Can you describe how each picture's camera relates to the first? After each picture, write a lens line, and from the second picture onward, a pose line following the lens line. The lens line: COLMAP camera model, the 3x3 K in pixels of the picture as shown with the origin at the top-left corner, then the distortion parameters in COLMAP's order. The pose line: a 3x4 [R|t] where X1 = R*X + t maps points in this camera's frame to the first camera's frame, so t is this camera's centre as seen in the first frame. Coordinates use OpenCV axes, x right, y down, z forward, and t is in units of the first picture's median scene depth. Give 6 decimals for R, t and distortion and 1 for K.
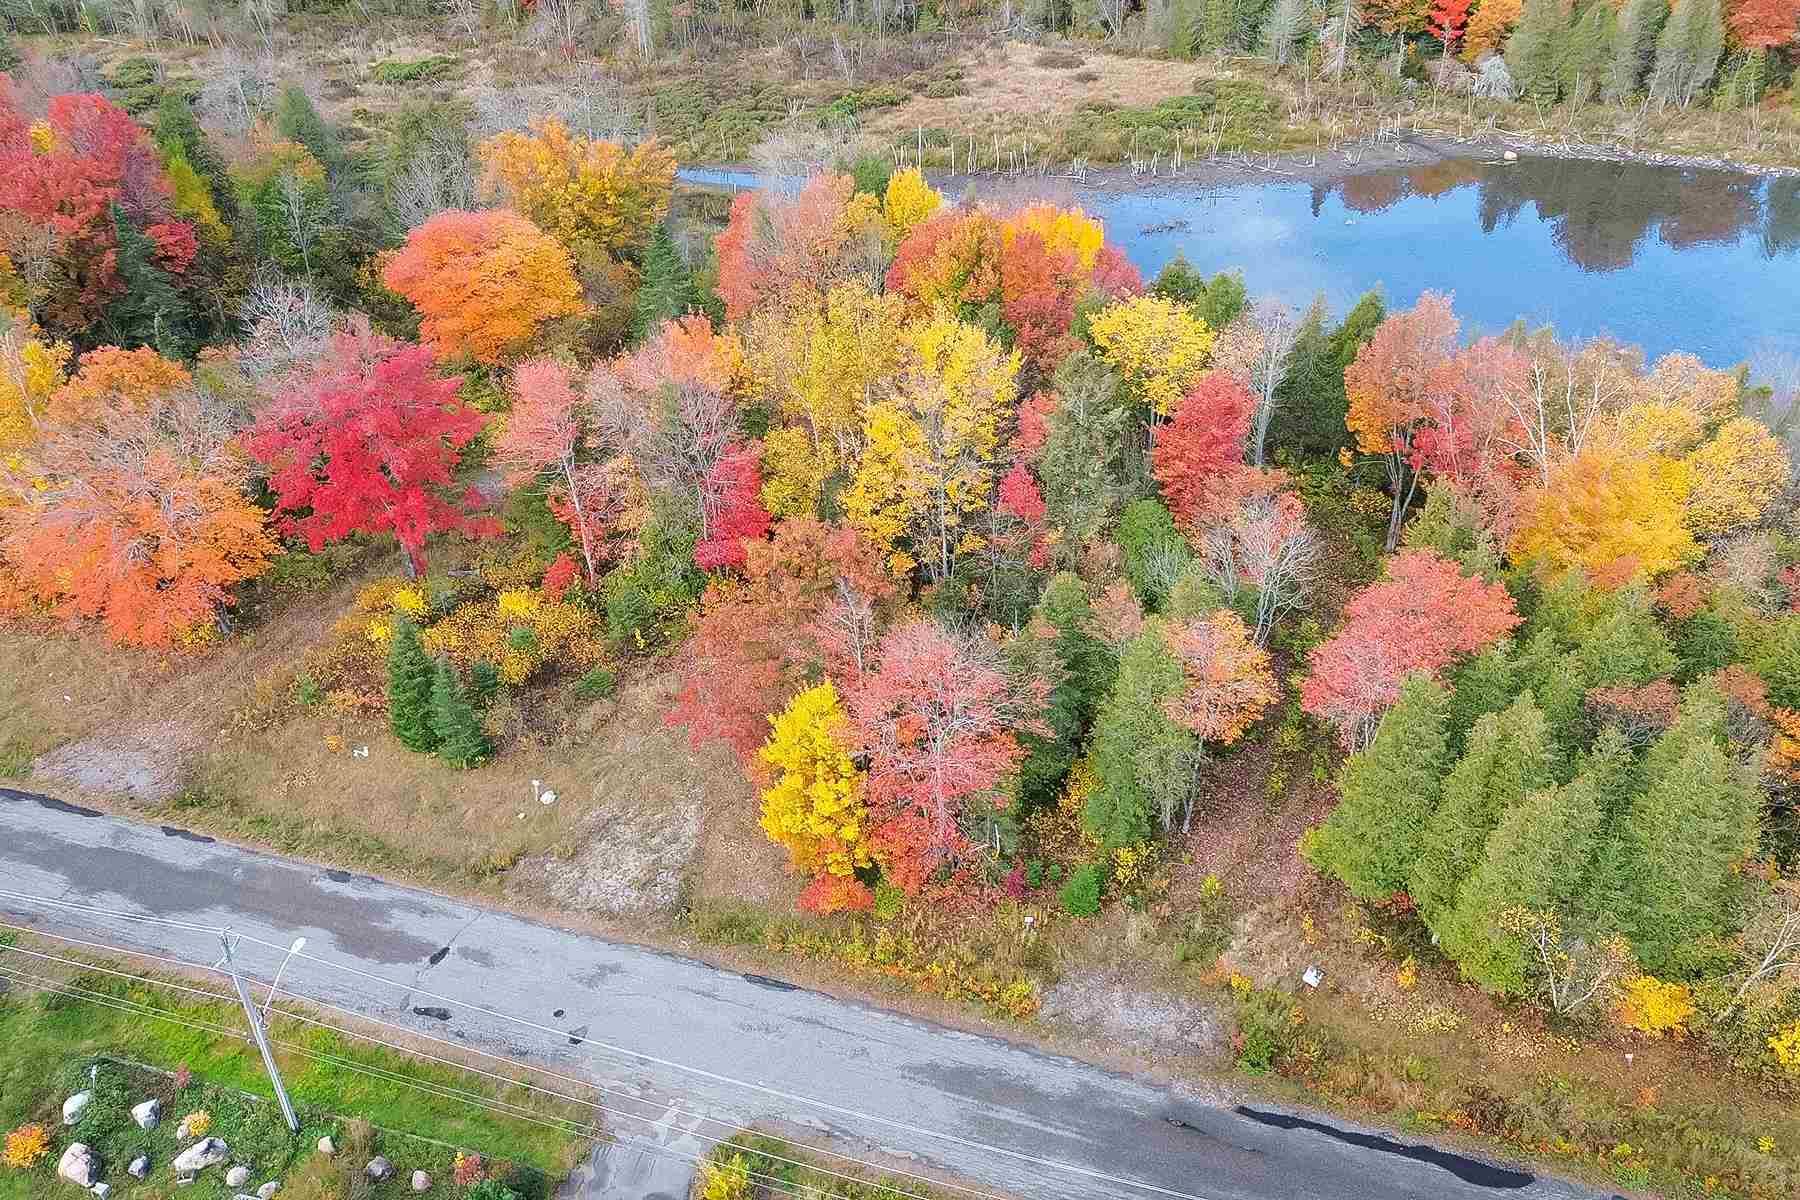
lens RADIAL K [[1517.3, 0, 884.9], [0, 1517.3, 587.2], [0, 0, 1]] dist [0.067015, -0.057805]
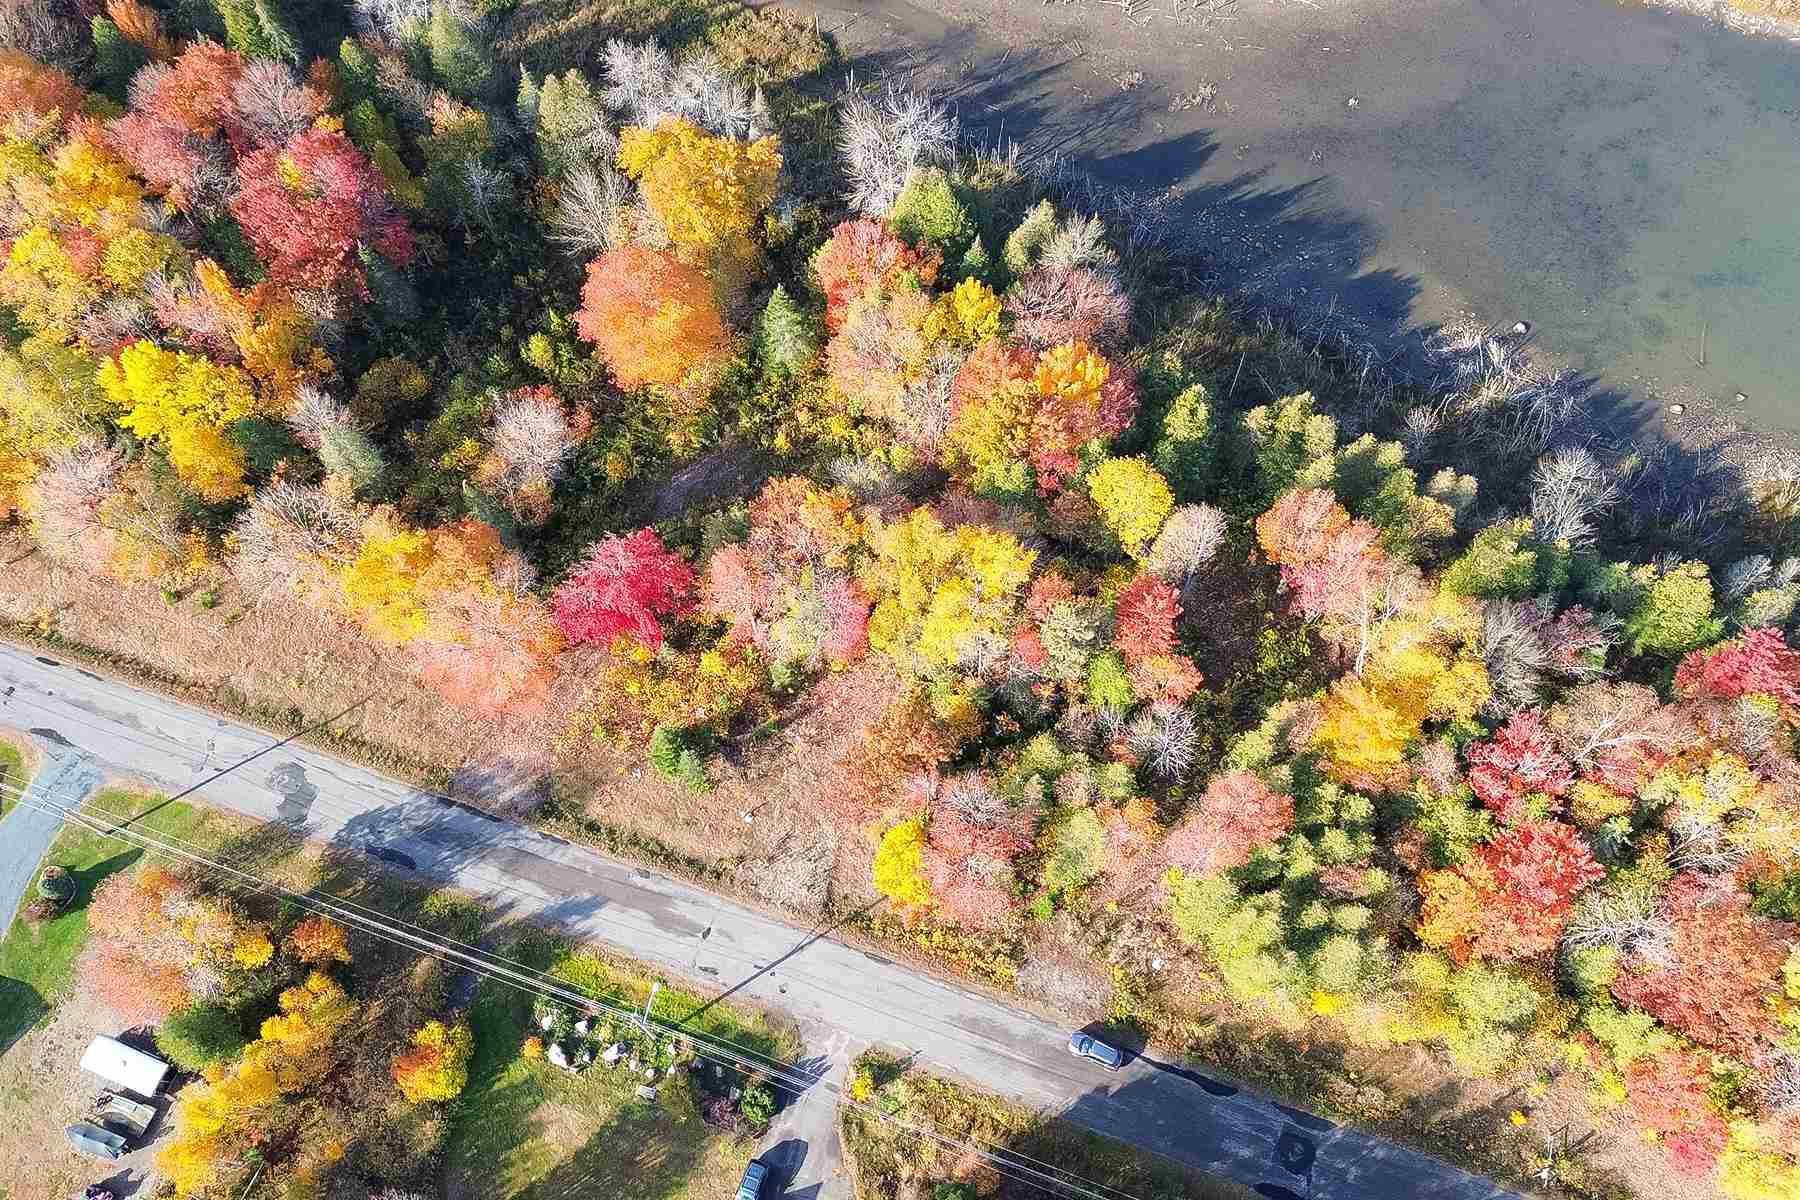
lens RADIAL K [[1517.3, 0, 893.6], [0, 1517.3, 589.6], [0, 0, 1]] dist [0.067015, -0.057805]
pose [[0.999387, 0.027383, -0.021812, -0.023099], [-0.012310, 0.858142, 0.513265, -0.999611], [0.032773, -0.512682, 0.857953, -0.372137]]
